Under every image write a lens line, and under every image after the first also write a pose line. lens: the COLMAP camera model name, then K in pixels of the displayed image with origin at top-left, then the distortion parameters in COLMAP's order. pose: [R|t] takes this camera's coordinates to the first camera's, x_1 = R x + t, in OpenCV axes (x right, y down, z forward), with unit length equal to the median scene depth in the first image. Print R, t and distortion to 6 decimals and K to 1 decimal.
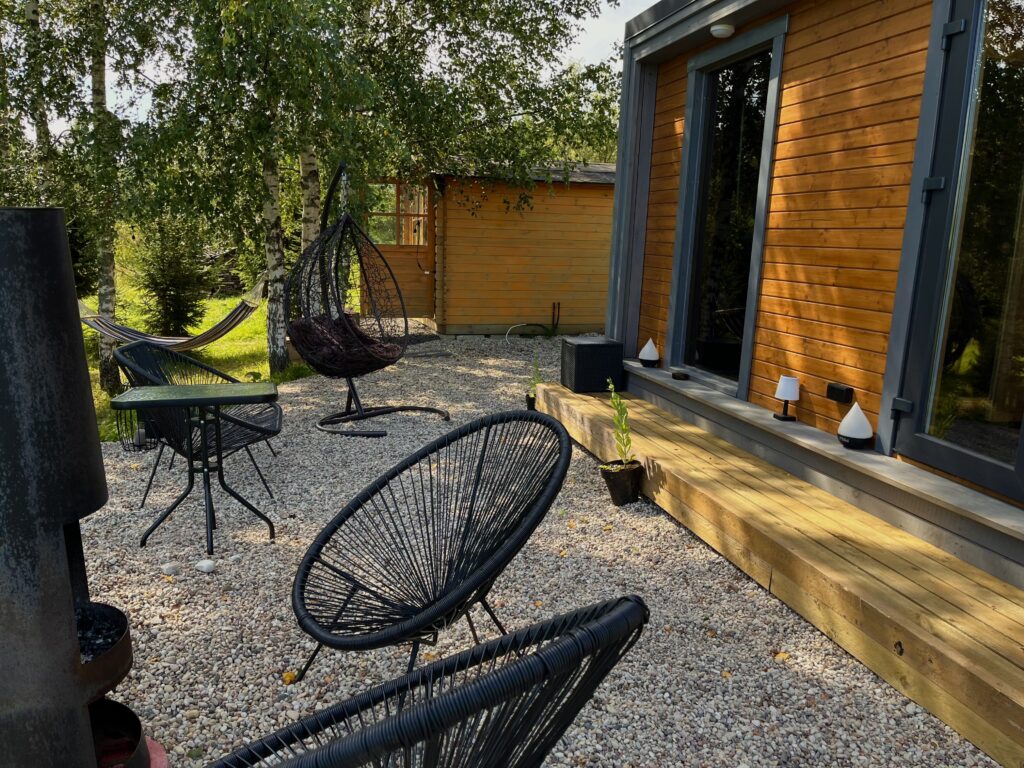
lens RADIAL K [[773.3, 0, 511.1], [0, 773.3, 380.2], [0, 0, 1]] dist [0.066573, -0.099956]
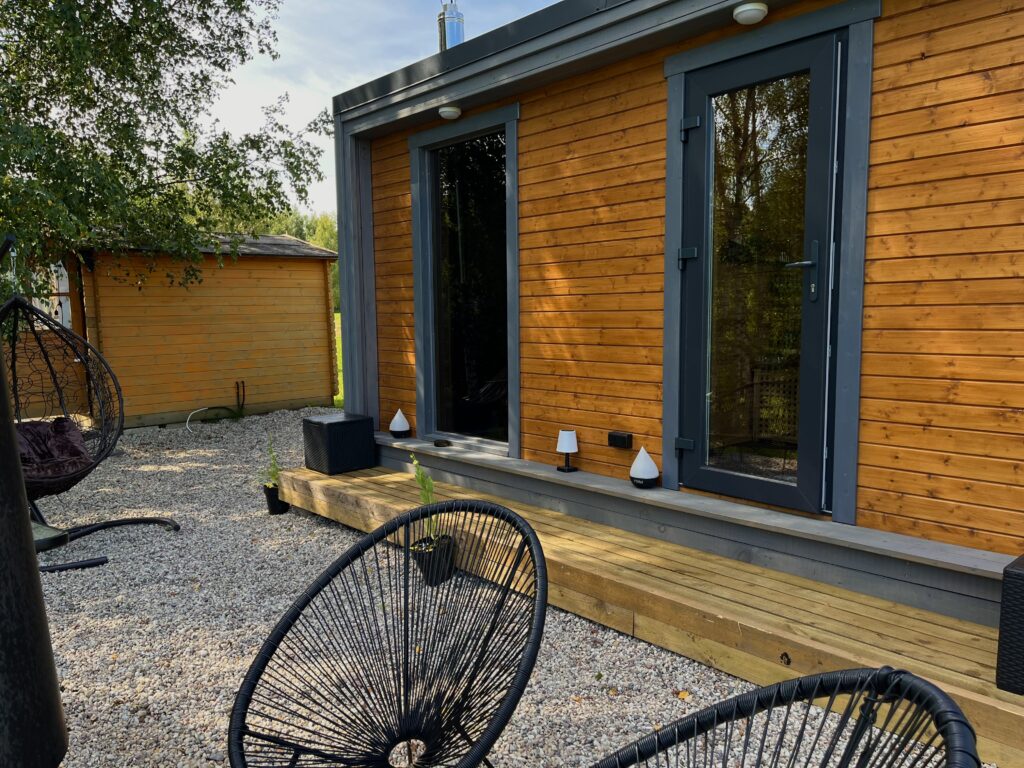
lens RADIAL K [[773.3, 0, 507.0], [0, 773.3, 384.3], [0, 0, 1]] dist [0.066573, -0.099956]
pose [[0.885966, -0.092707, 0.454389, -0.187327], [0.128374, 0.990554, -0.048205, -0.026228], [-0.445628, 0.101039, 0.889498, 0.075701]]
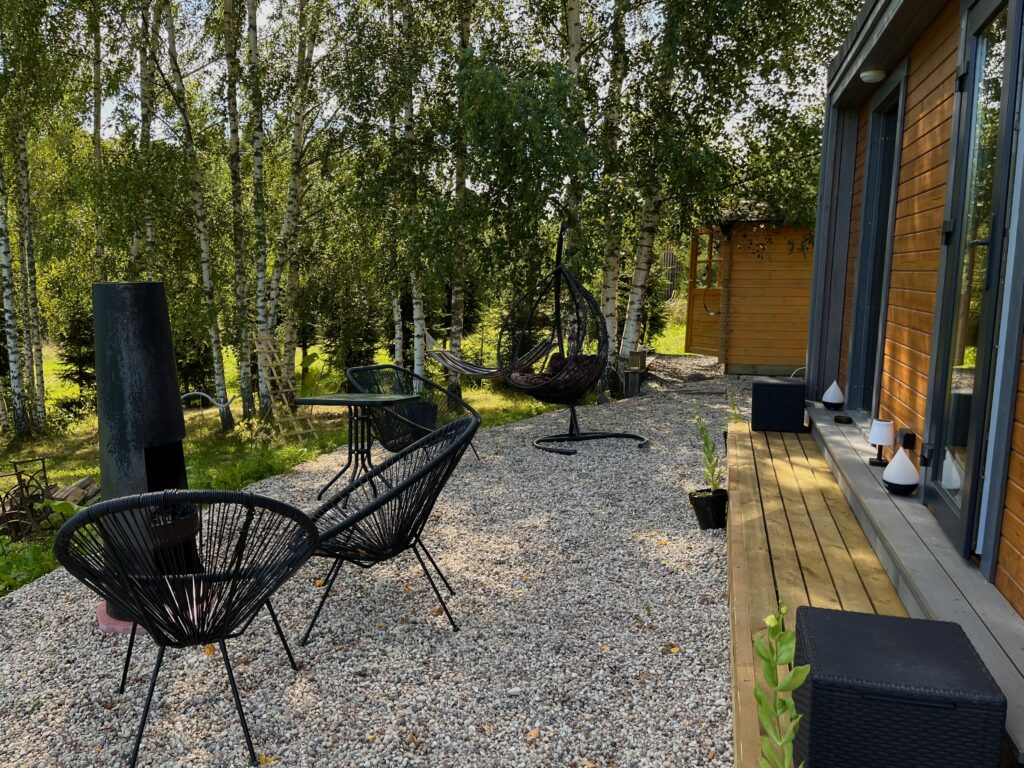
lens RADIAL K [[773.3, 0, 510.1], [0, 773.3, 379.0], [0, 0, 1]] dist [0.066573, -0.099956]
pose [[0.868238, 0.041304, -0.494426, 0.412871], [-0.068137, 0.997013, -0.036361, 0.009913], [0.491448, 0.065258, 0.868459, -0.080717]]
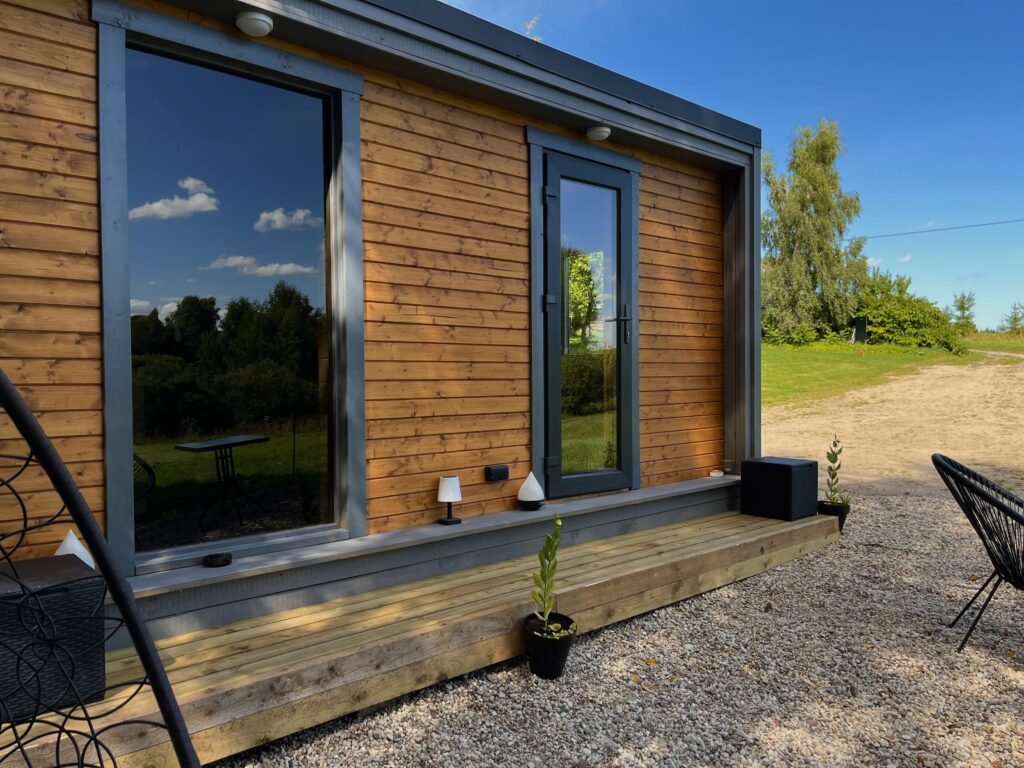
lens RADIAL K [[773.3, 0, 514.9], [0, 773.3, 390.4], [0, 0, 1]] dist [0.066573, -0.099956]
pose [[-0.478764, -0.058507, 0.875992, -0.483467], [0.140374, 0.979839, 0.142163, -0.222619], [-0.866649, 0.191029, -0.460899, 1.287338]]
